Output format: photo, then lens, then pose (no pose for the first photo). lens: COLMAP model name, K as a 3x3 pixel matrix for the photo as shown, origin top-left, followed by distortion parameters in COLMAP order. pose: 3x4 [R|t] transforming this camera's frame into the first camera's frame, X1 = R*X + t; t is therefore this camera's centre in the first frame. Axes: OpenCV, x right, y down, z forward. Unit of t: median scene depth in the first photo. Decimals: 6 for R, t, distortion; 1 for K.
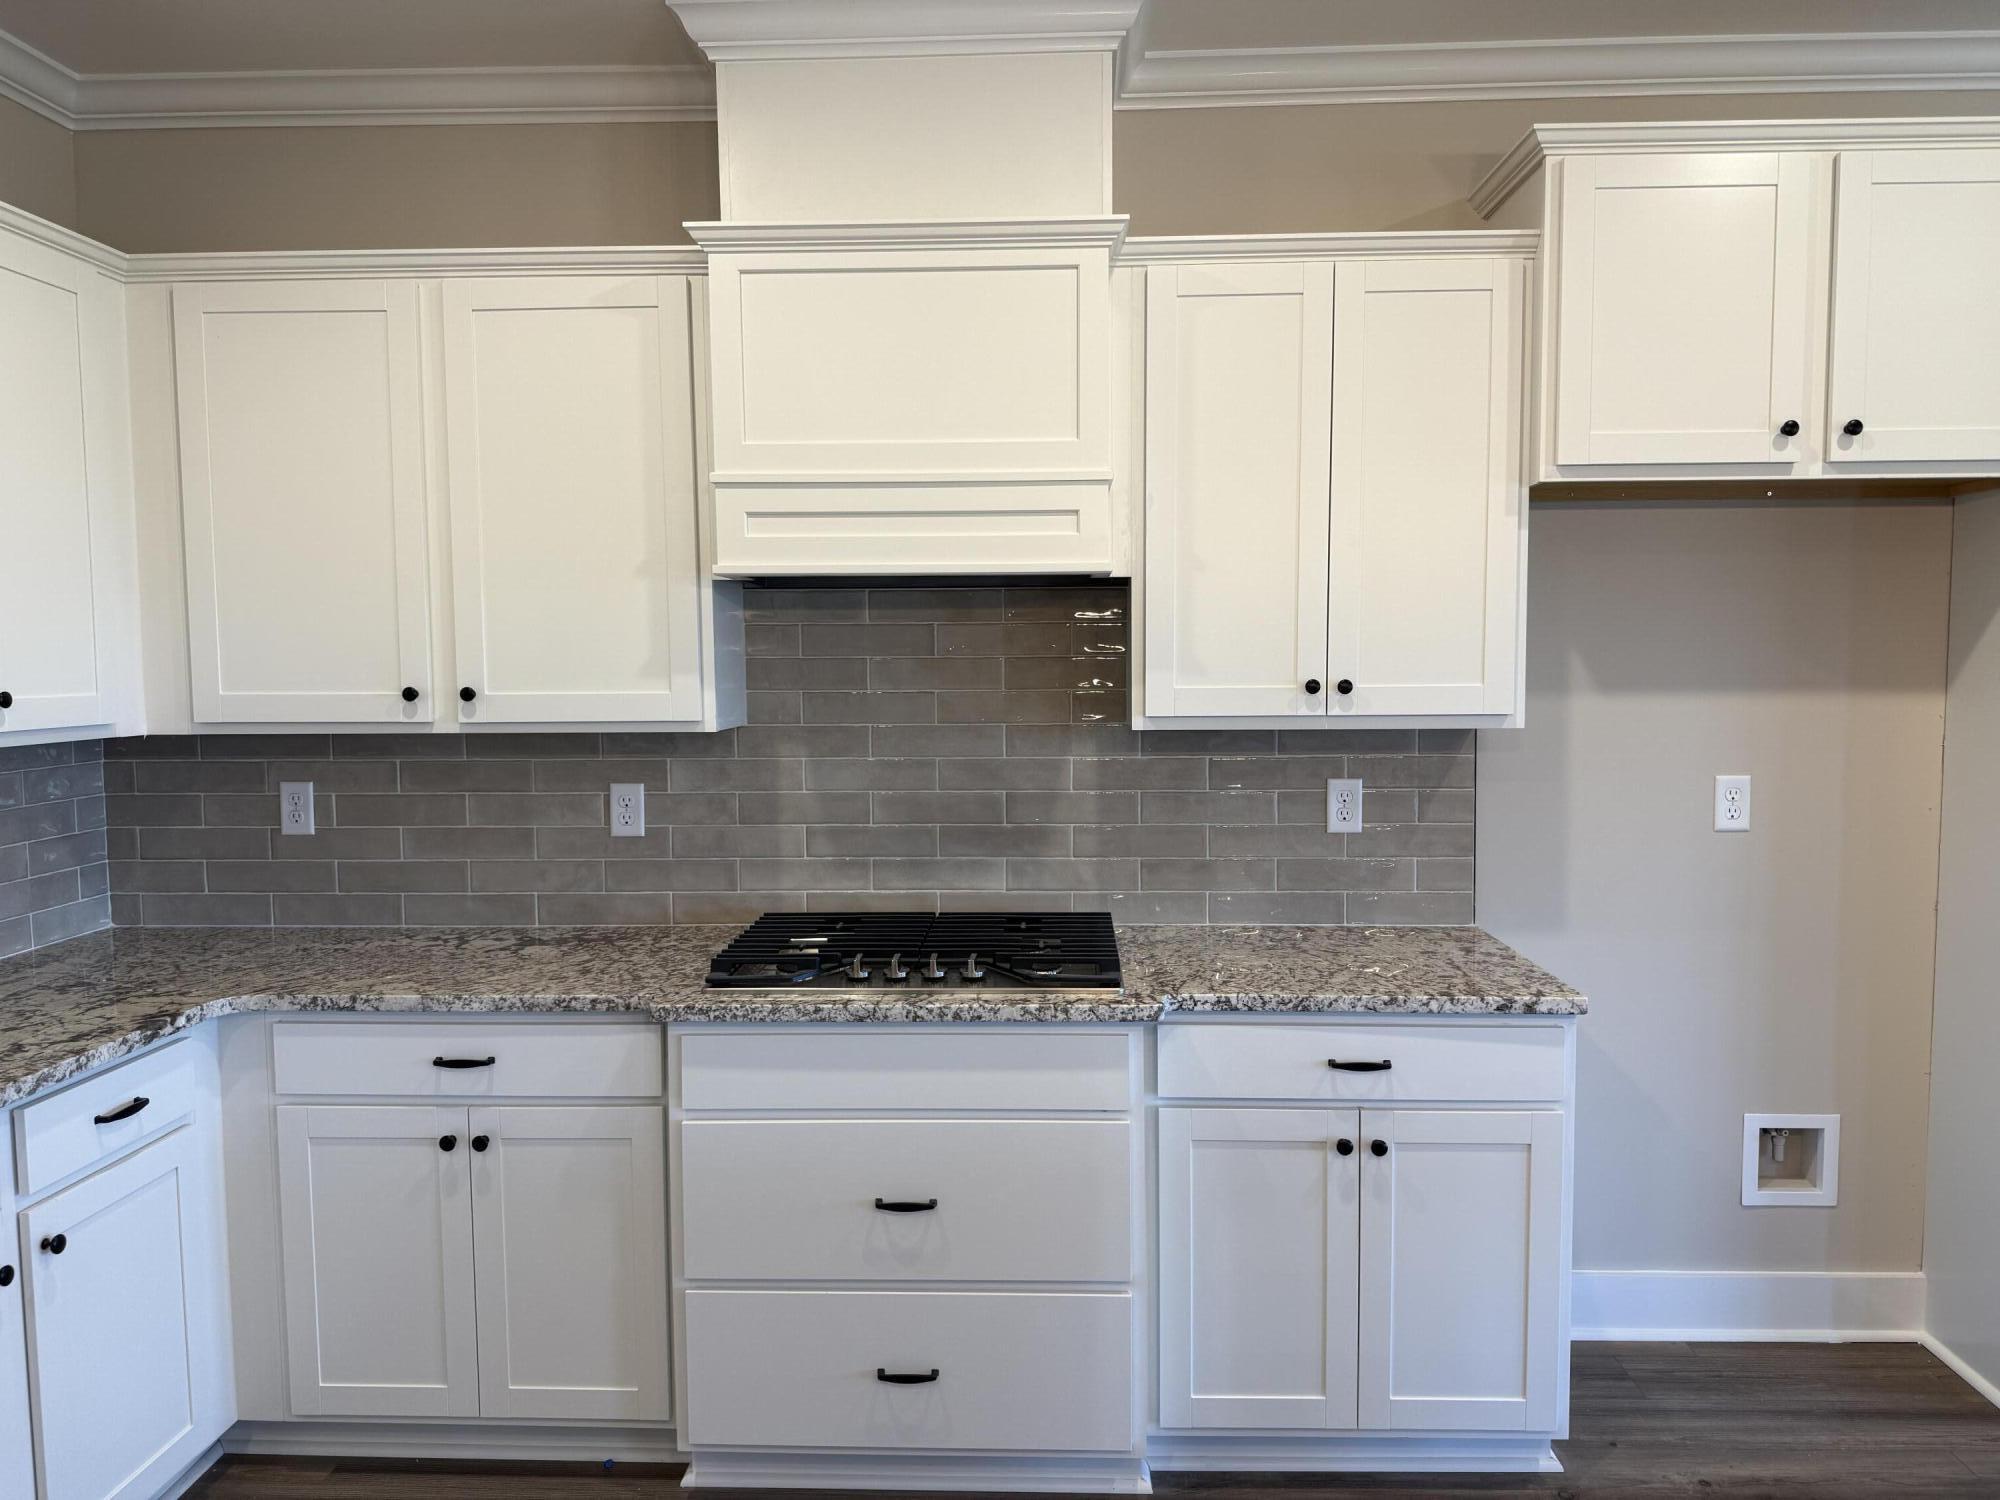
lens RADIAL K [[1390.7, 0, 1002.7], [0, 1390.7, 755.2], [0, 0, 1]] dist [0.121505, -0.198393]
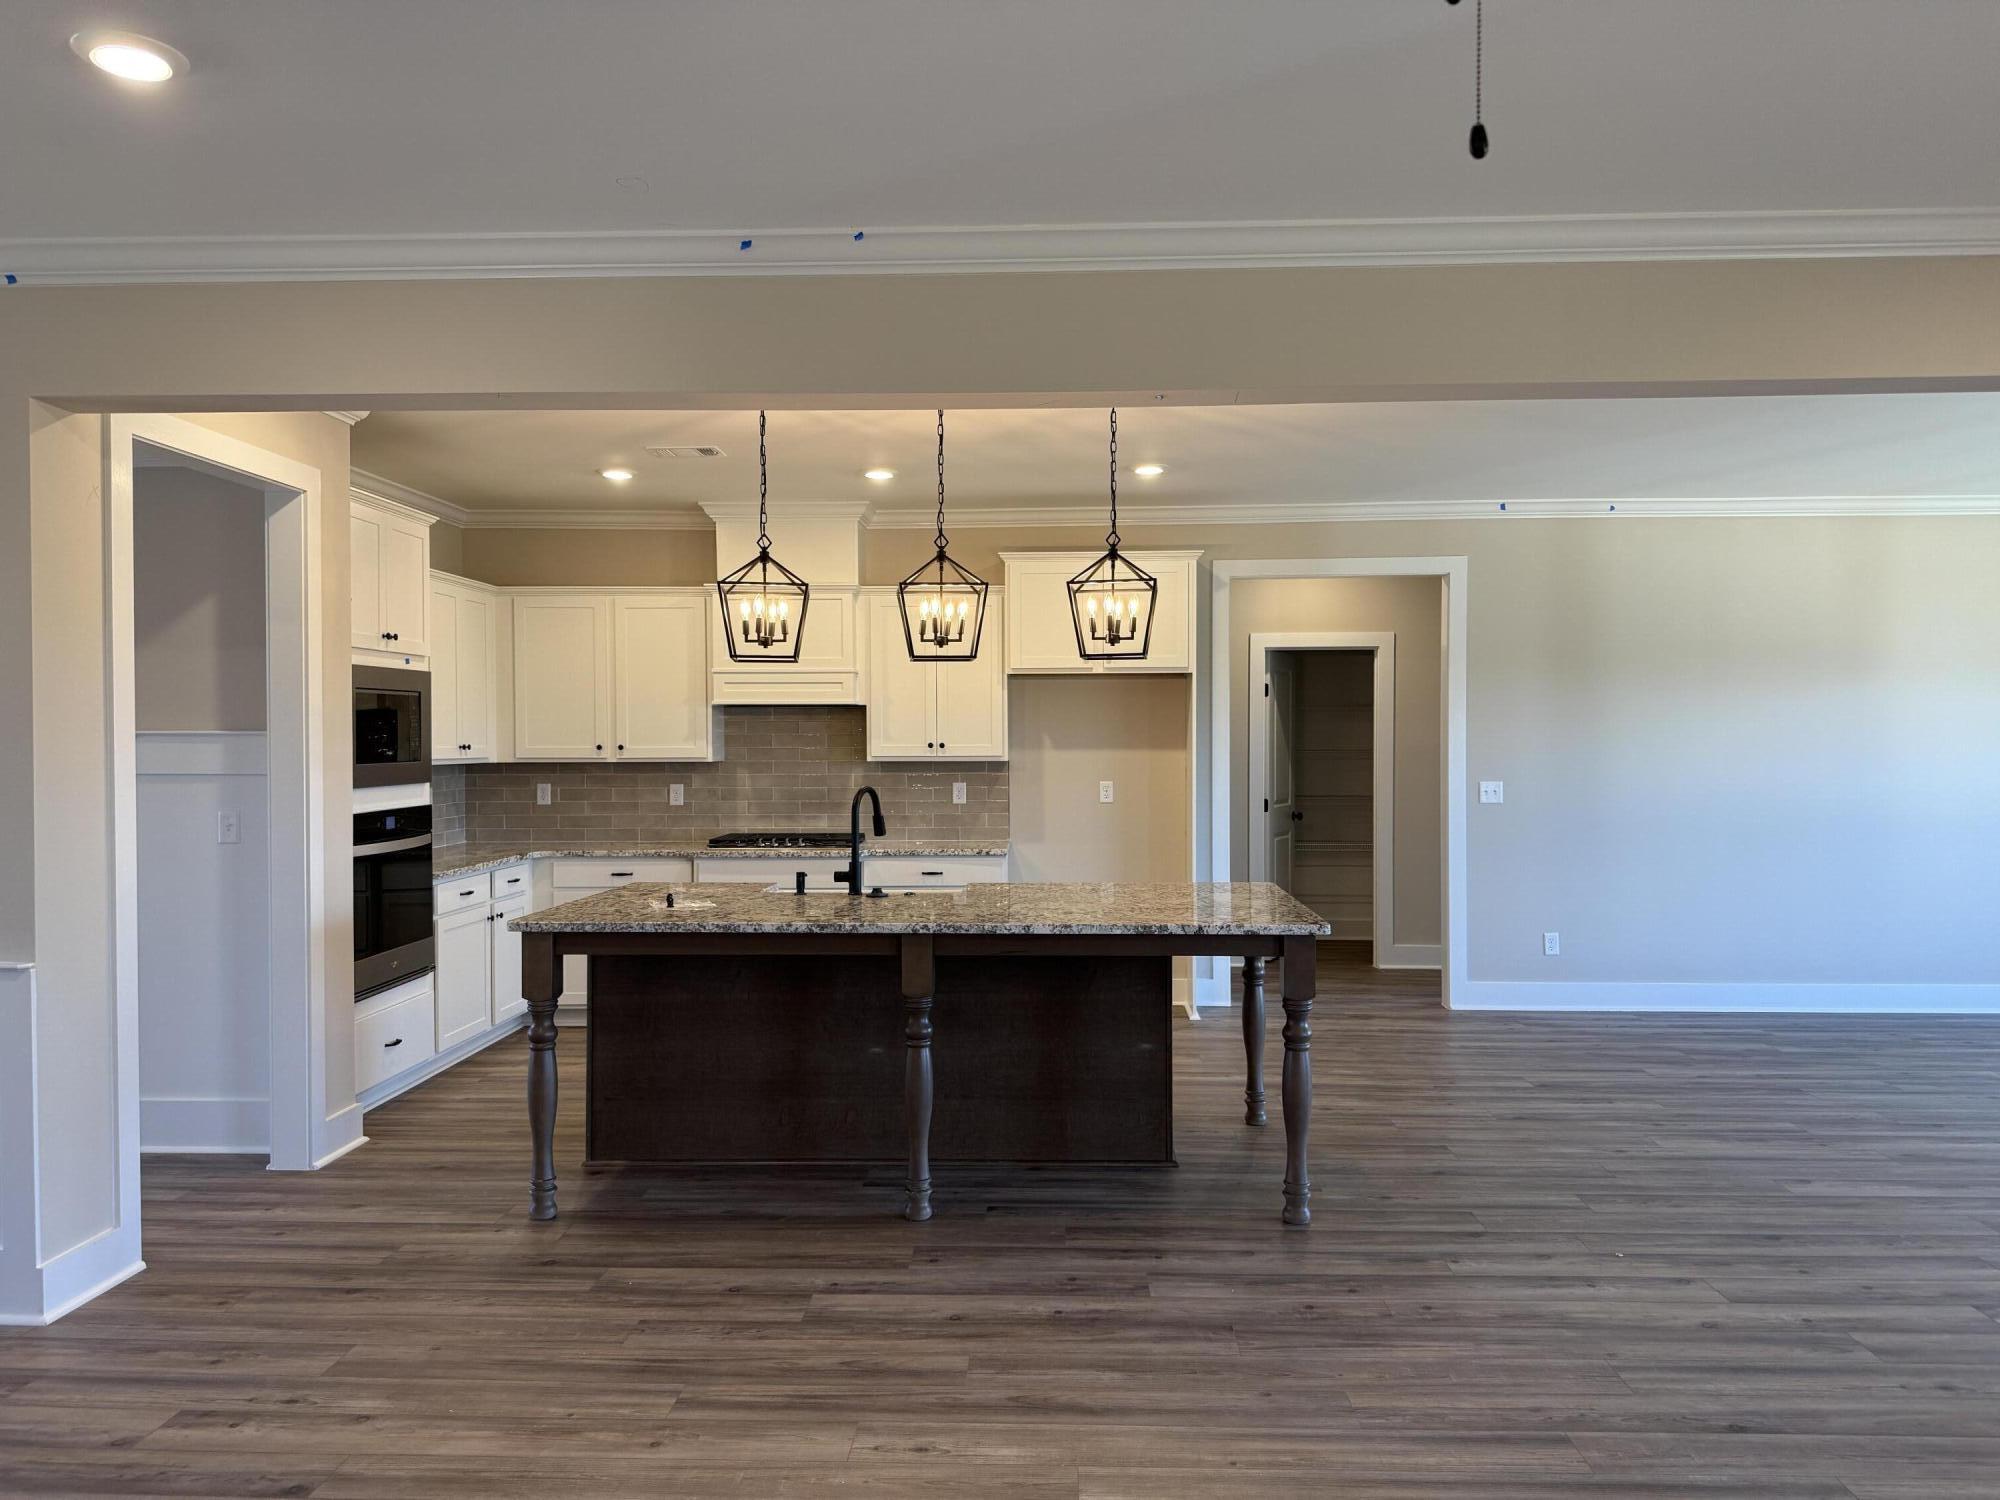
lens RADIAL K [[1407.2, 0, 1010.5], [0, 1407.2, 756.4], [0, 0, 1]] dist [0.133191, -0.191763]
pose [[0.999990, 0.003855, 0.002355, 0.361566], [-0.003711, 0.998293, -0.058292, 0.129709], [-0.002576, 0.058283, 0.998297, -1.714281]]
